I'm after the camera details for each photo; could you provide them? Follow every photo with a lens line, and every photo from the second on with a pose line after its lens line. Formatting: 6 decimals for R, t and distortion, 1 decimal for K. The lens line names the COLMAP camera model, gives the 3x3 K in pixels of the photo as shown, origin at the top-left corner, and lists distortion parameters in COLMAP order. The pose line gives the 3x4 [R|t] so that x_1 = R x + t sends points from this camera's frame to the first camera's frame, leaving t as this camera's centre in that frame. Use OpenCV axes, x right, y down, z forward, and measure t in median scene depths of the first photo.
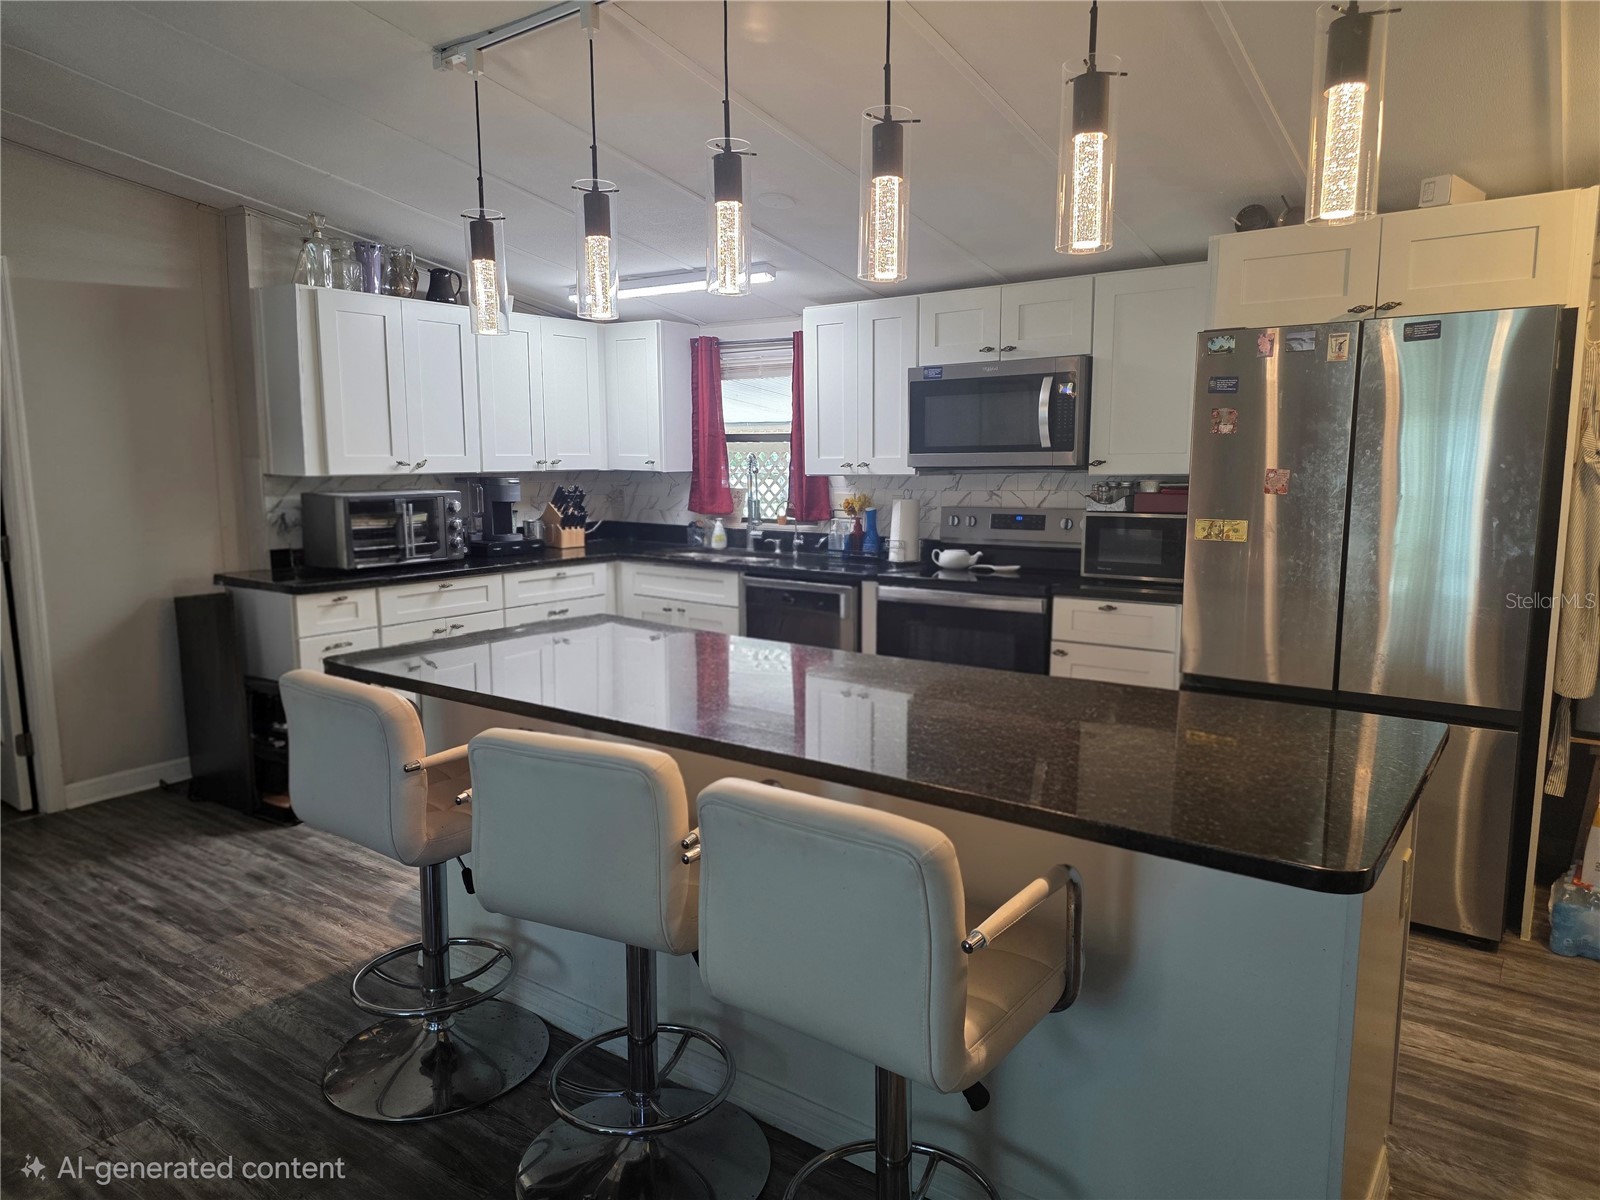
lens RADIAL K [[1048.6, 0, 822.8], [0, 1048.6, 596.2], [0, 0, 1]] dist [0.100422, -0.100281]
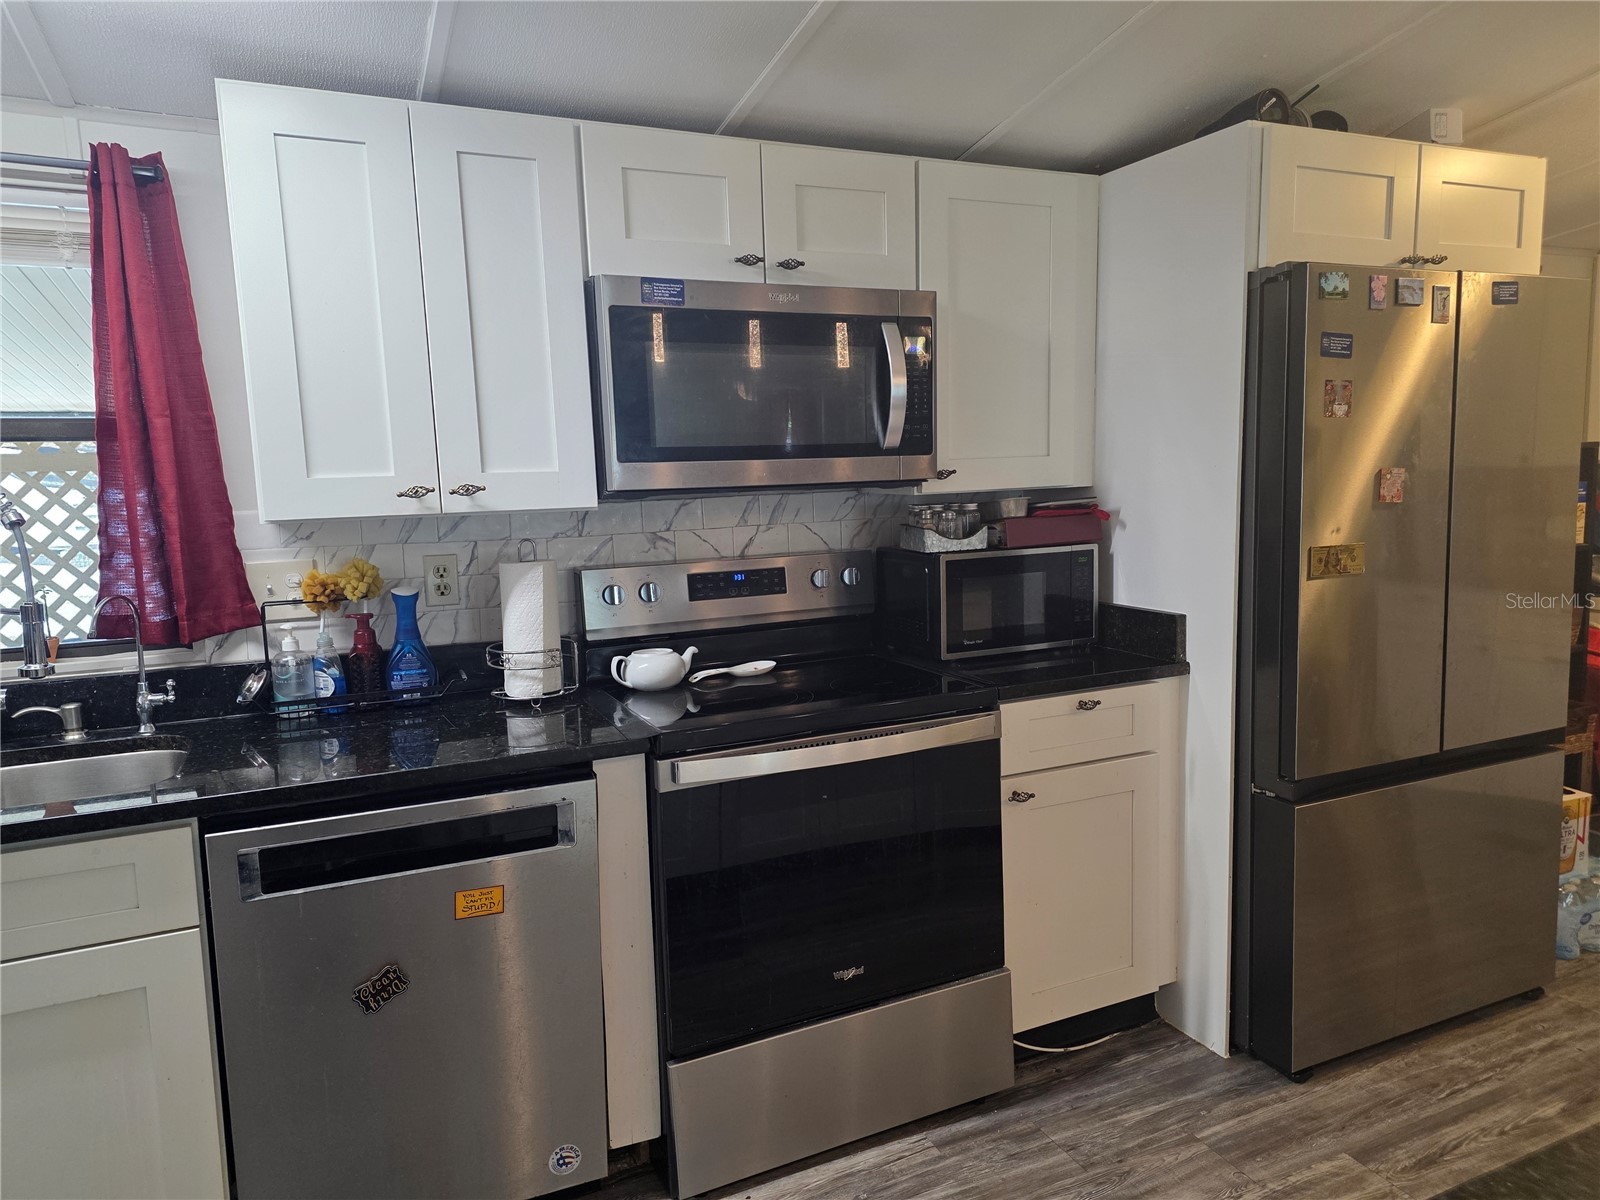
lens RADIAL K [[1048.6, 0, 822.8], [0, 1048.6, 596.2], [0, 0, 1]] dist [0.100422, -0.100281]
pose [[0.496264, -0.117529, 0.860180, -0.265782], [0.138767, 0.988794, 0.055044, -0.086354], [-0.857010, 0.092048, 0.507012, 0.661321]]
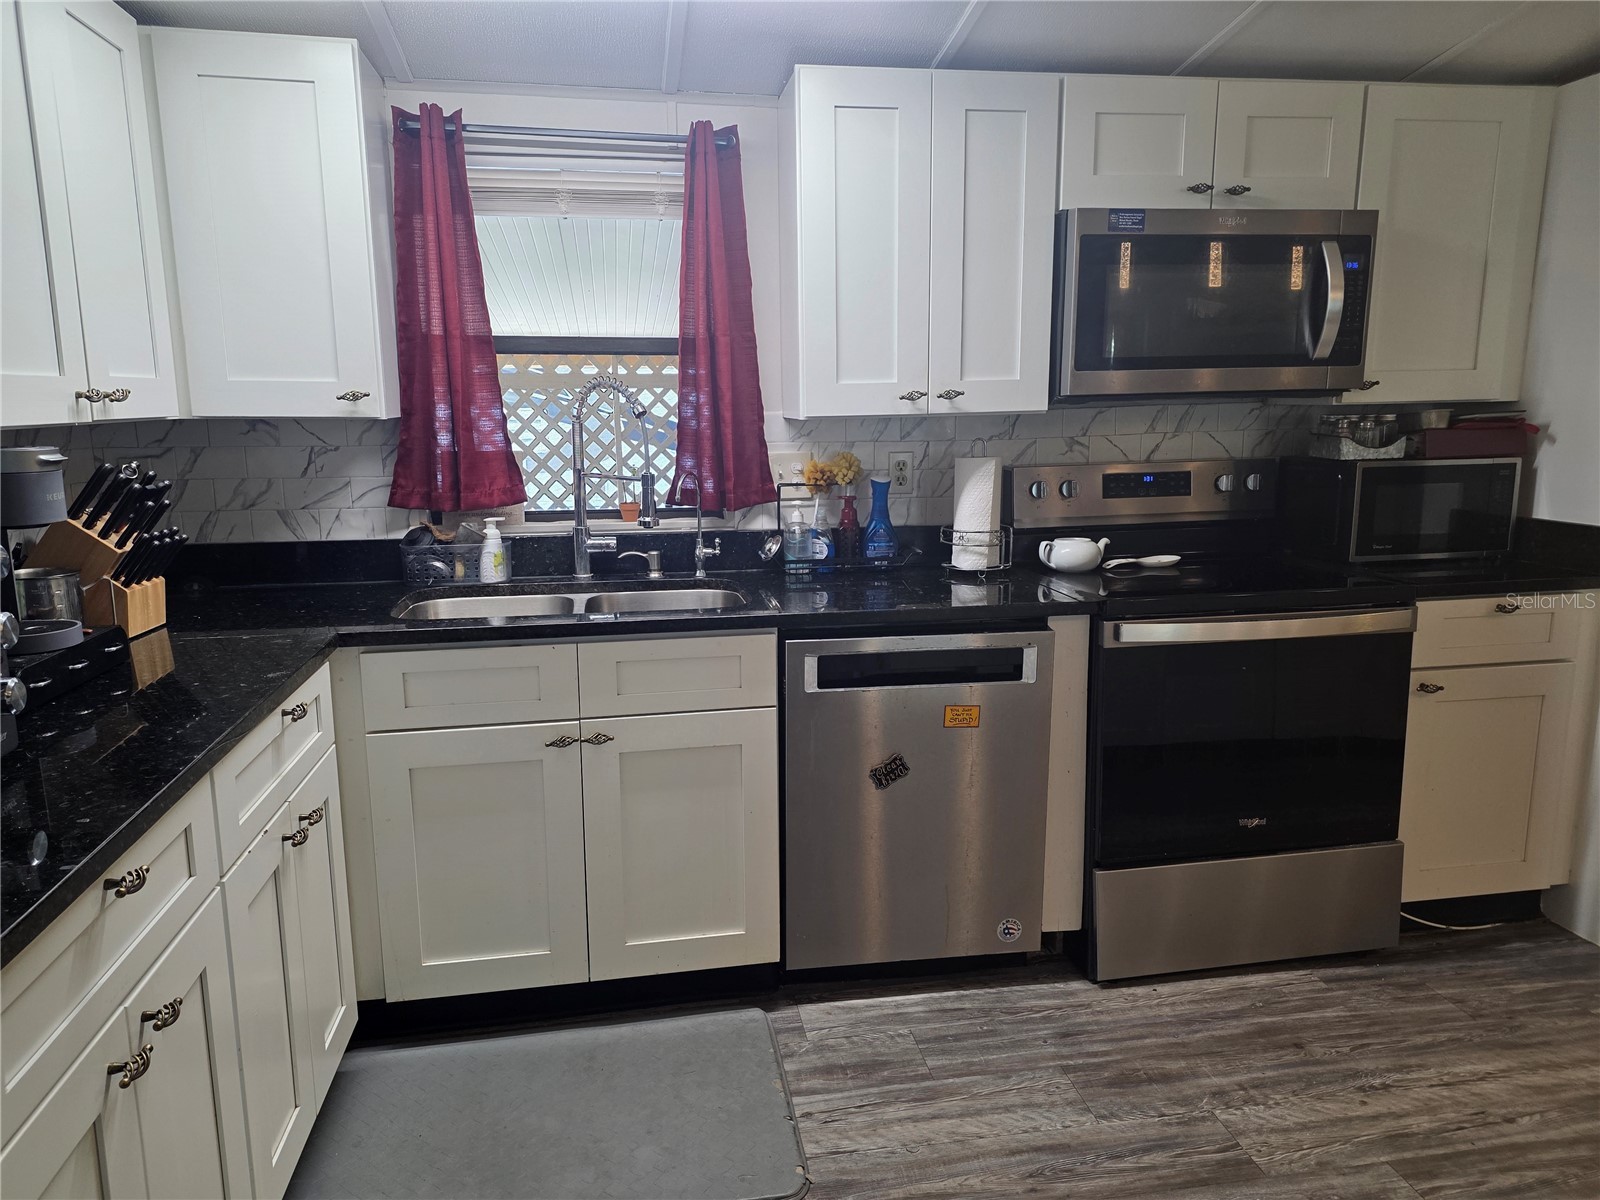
lens RADIAL K [[1060.7, 0, 797.9], [0, 1060.7, 598.1], [0, 0, 1]] dist [0.068964, -0.044116]
pose [[0.706882, -0.135058, 0.694318, -0.399727], [0.103475, 0.990786, 0.087379, -0.078889], [-0.699722, 0.010078, 0.714344, 0.674472]]
